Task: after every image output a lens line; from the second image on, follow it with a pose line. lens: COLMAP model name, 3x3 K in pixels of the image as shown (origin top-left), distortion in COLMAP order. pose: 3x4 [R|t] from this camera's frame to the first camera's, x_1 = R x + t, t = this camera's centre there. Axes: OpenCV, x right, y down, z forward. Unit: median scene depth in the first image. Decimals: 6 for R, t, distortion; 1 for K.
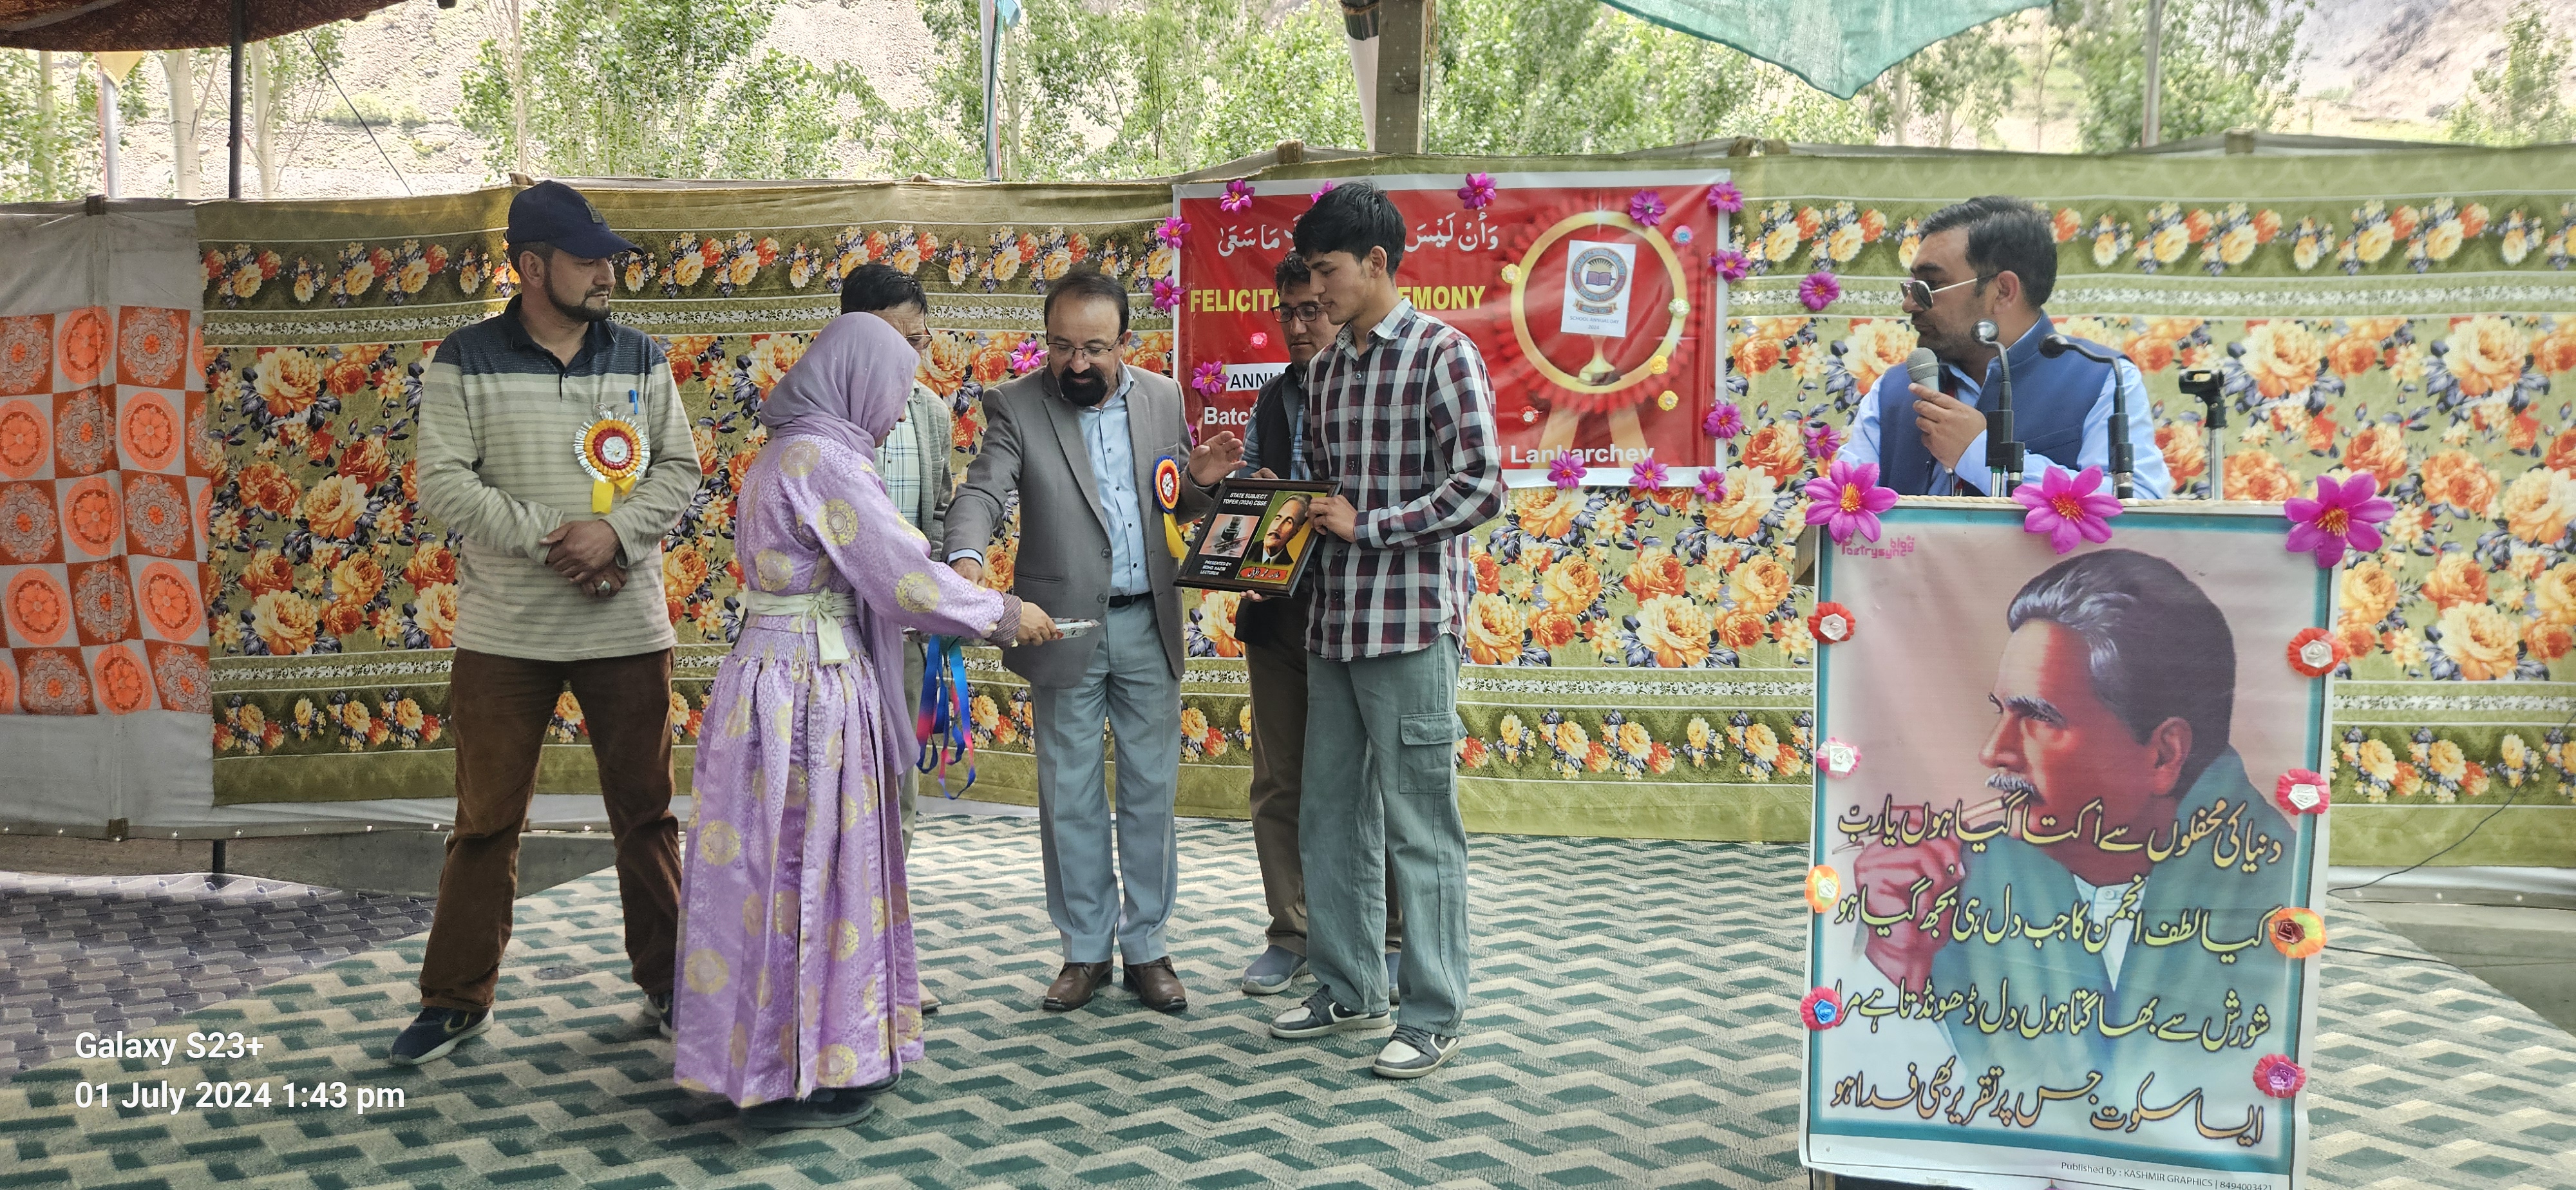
lens RADIAL K [[1716.0, 0, 1251.5], [0, 1716.0, 572.8], [0, 0, 1]] dist [0.071689, -0.068735]
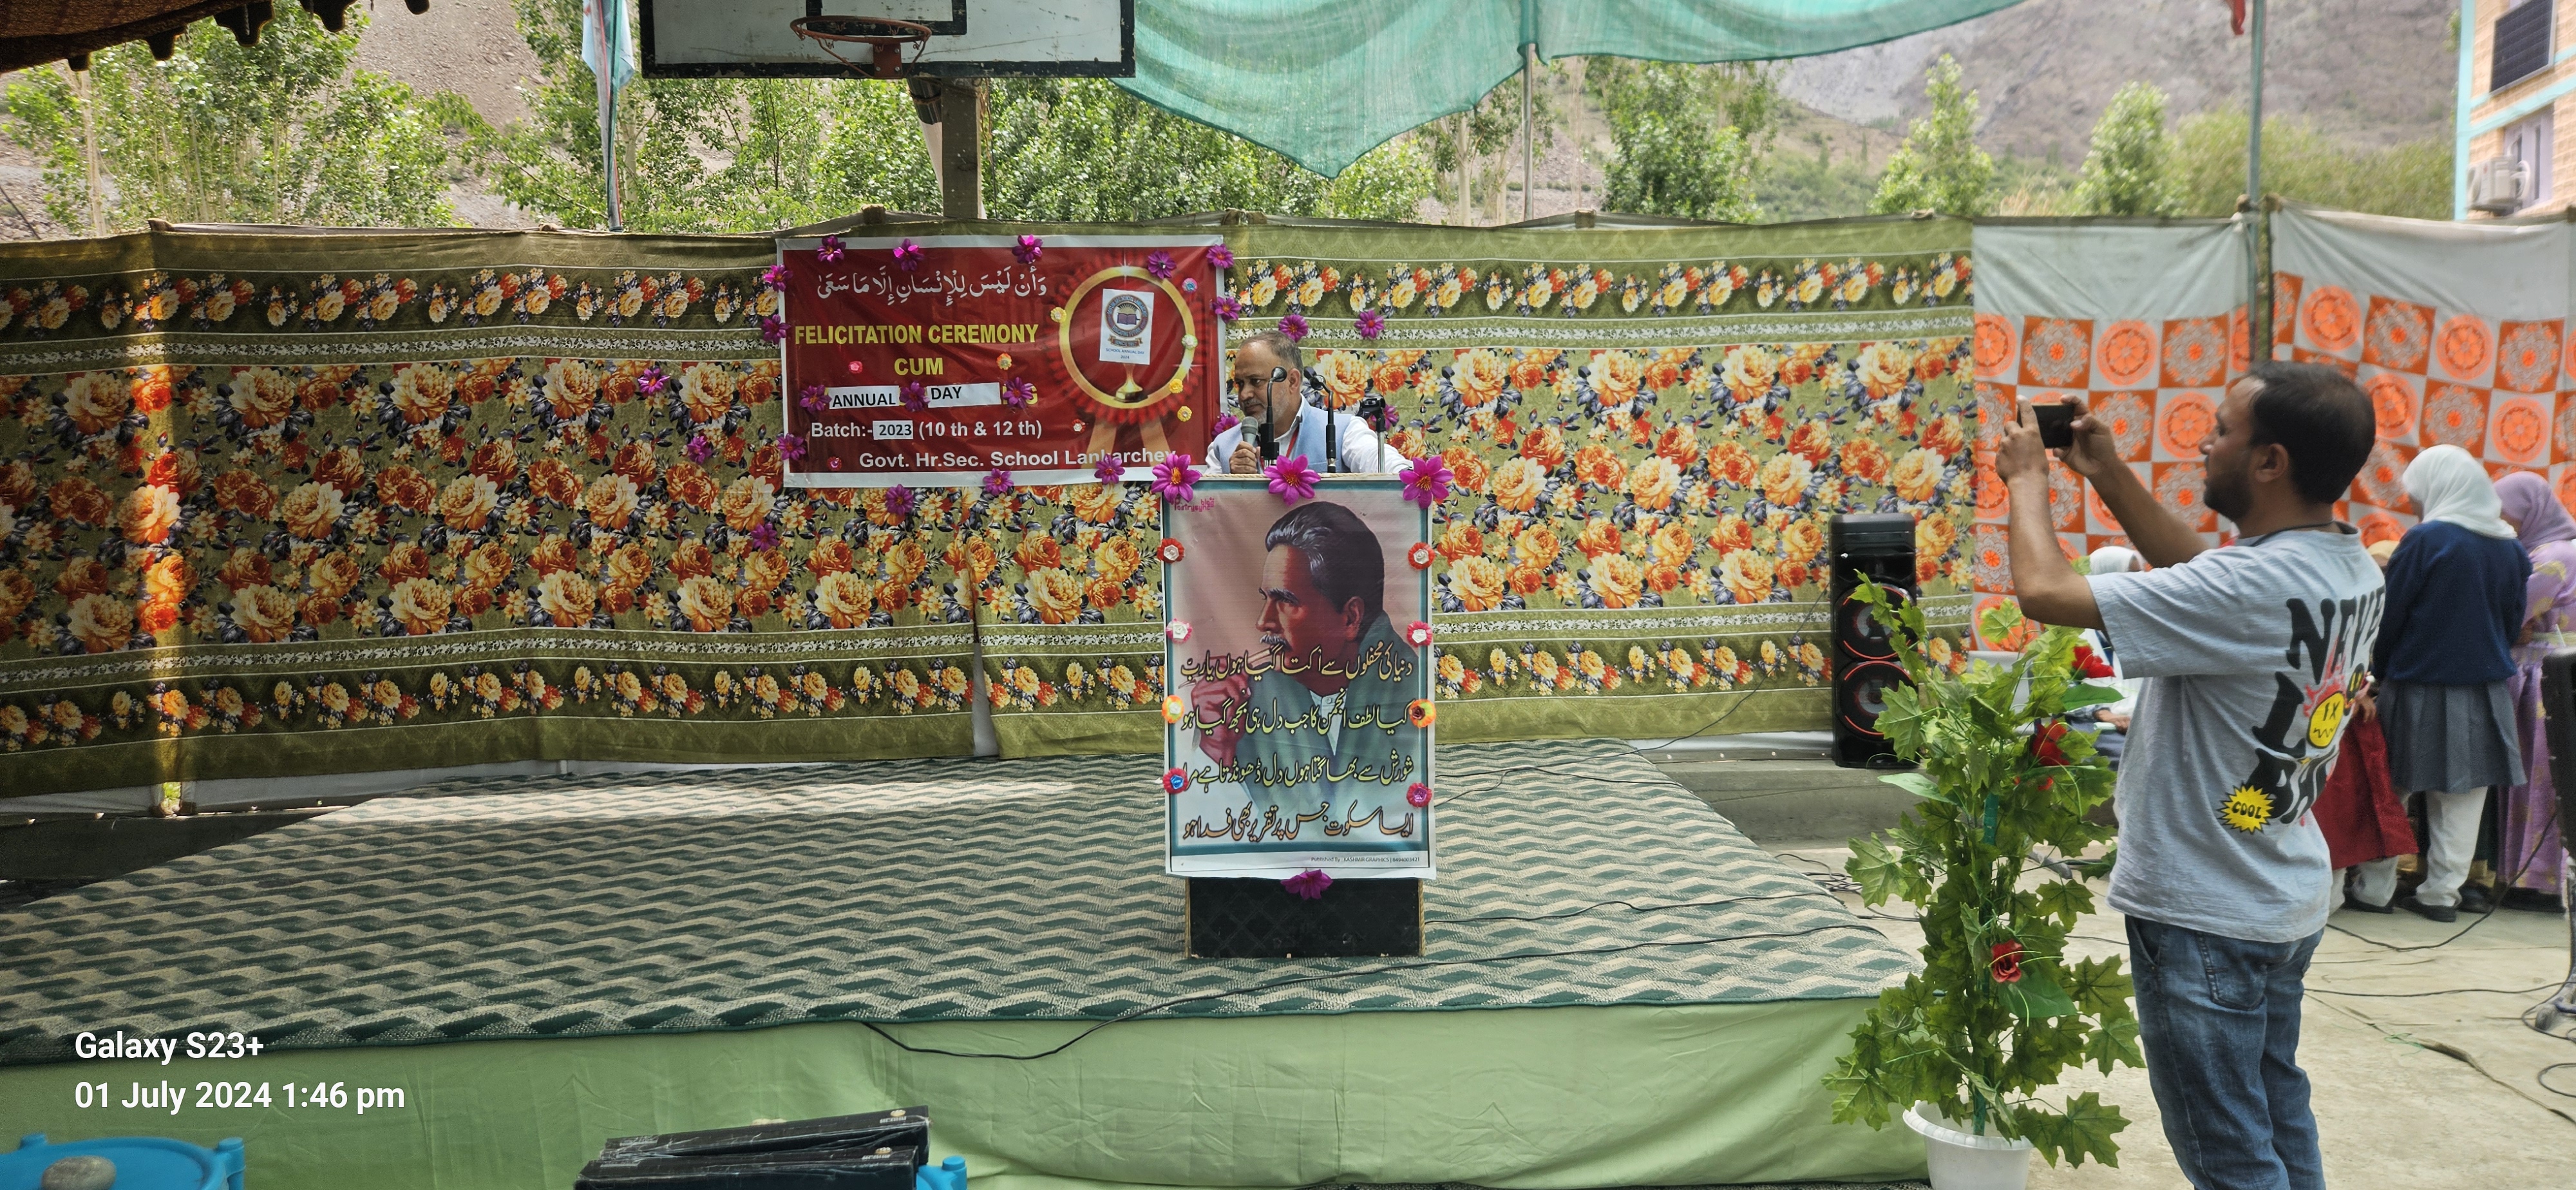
lens RADIAL K [[1716.0, 0, 1299.8], [0, 1716.0, 621.1], [0, 0, 1]] dist [0.071689, -0.068735]
pose [[0.975054, -0.041168, 0.218116, 0.038700], [0.036199, 0.998987, 0.026734, 0.024414], [-0.218996, -0.018171, 0.975557, -0.279366]]
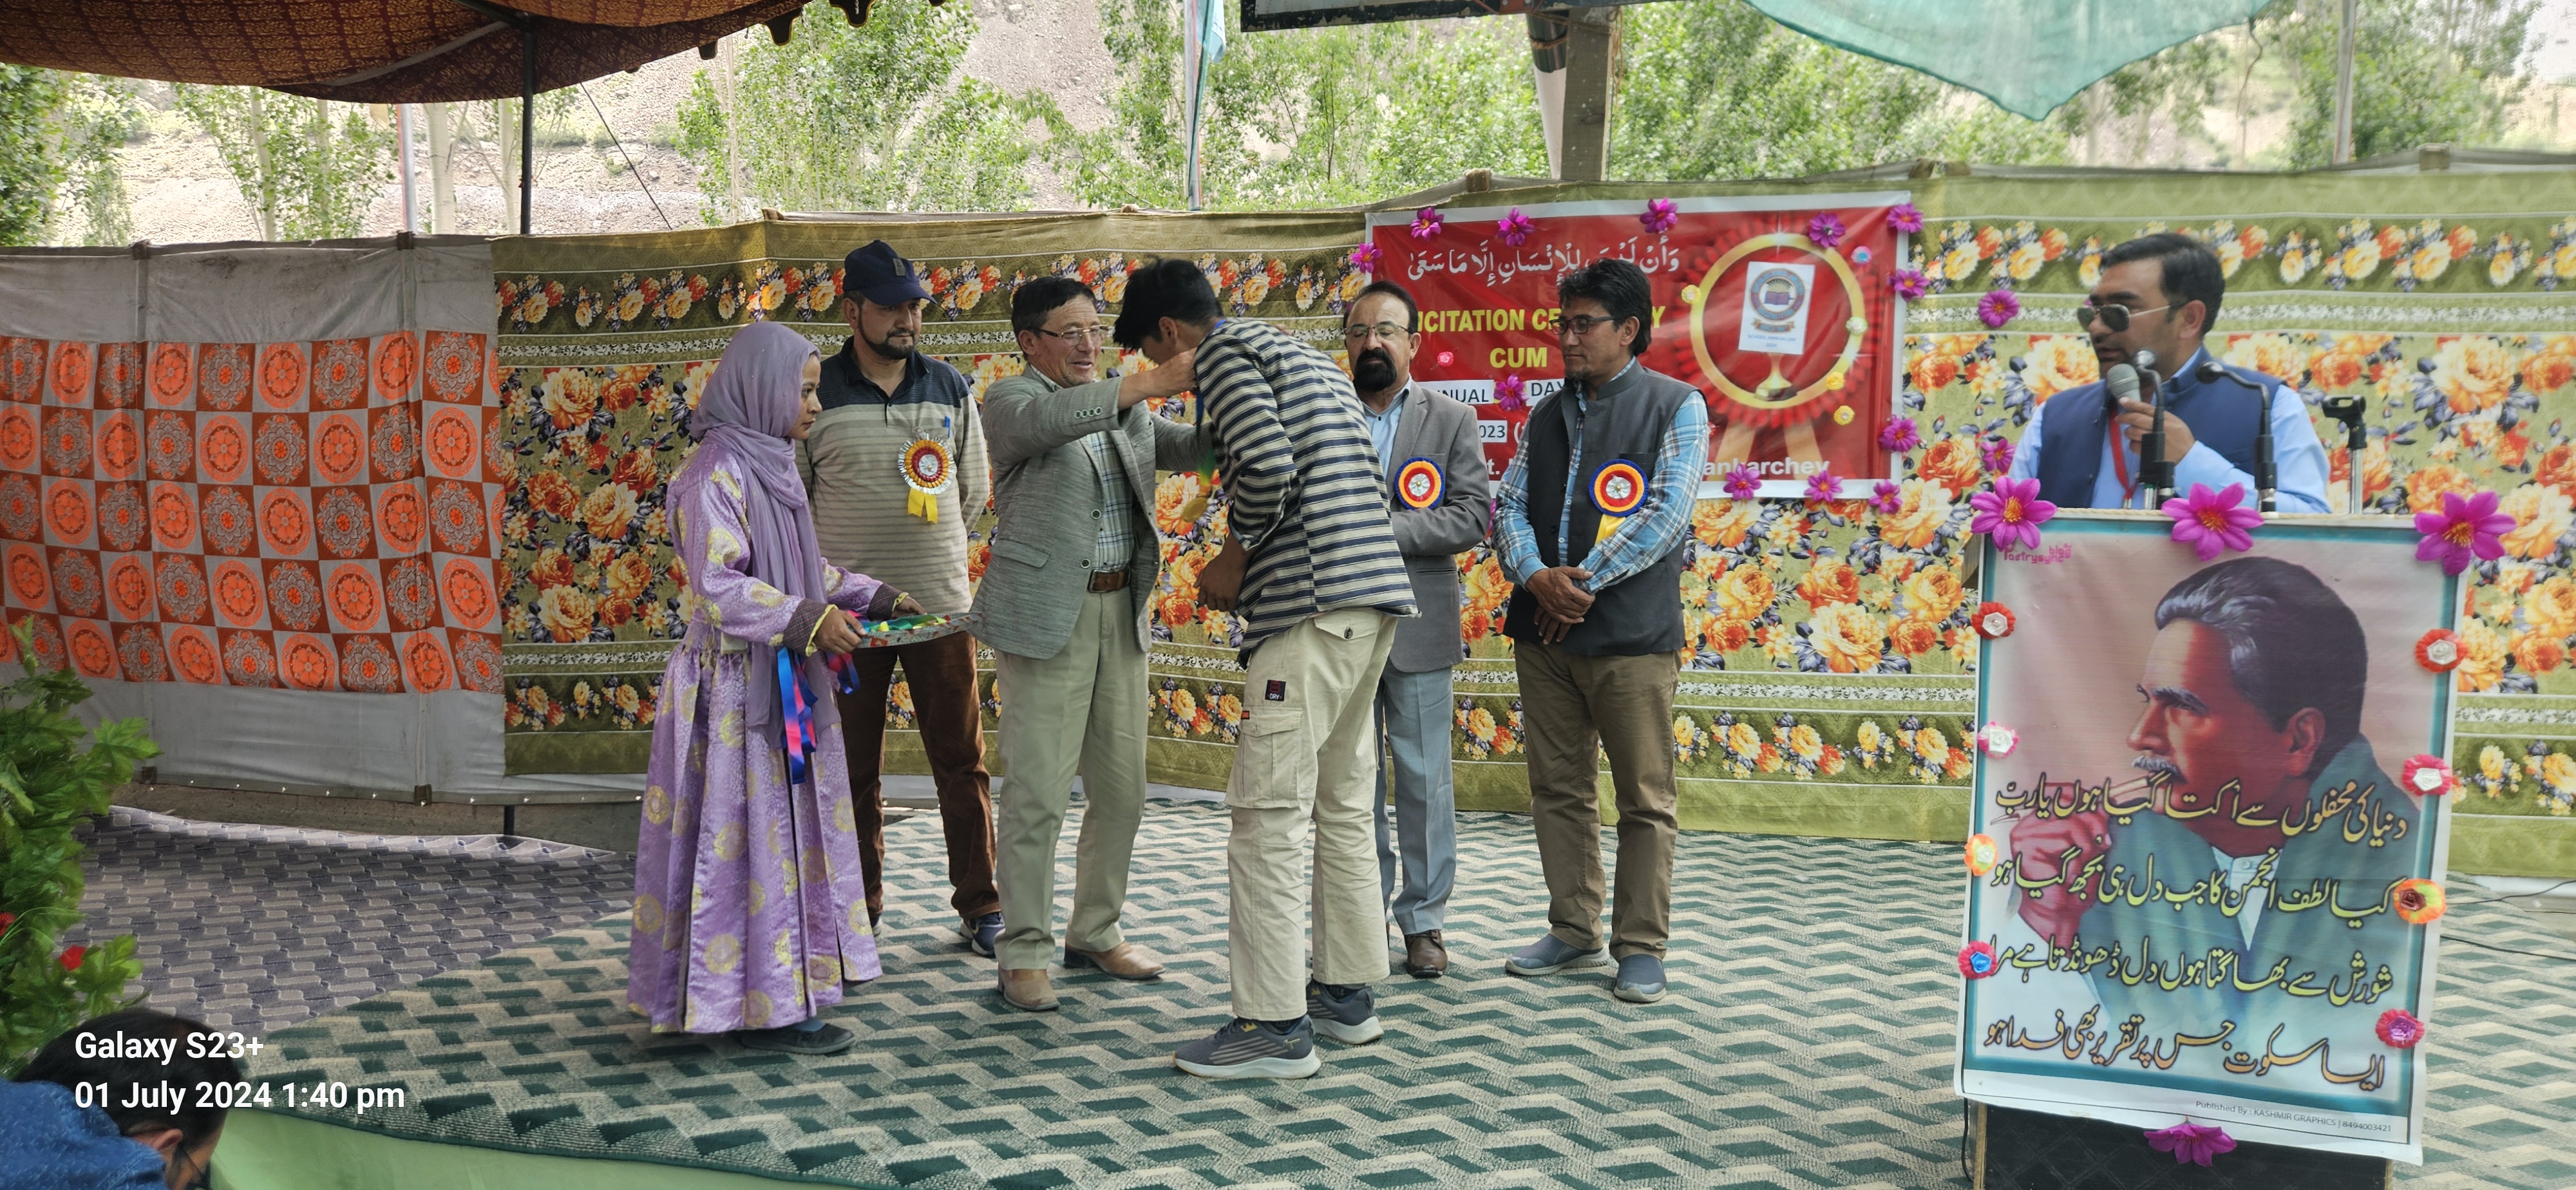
lens RADIAL K [[1716.0, 0, 1230.7], [0, 1716.0, 615.8], [0, 0, 1]] dist [0.071689, -0.068735]
pose [[0.994898, 0.012284, -0.100132, -0.019979], [-0.010318, 0.999744, 0.020128, 0.003507], [0.100354, -0.018992, 0.994771, -0.076233]]
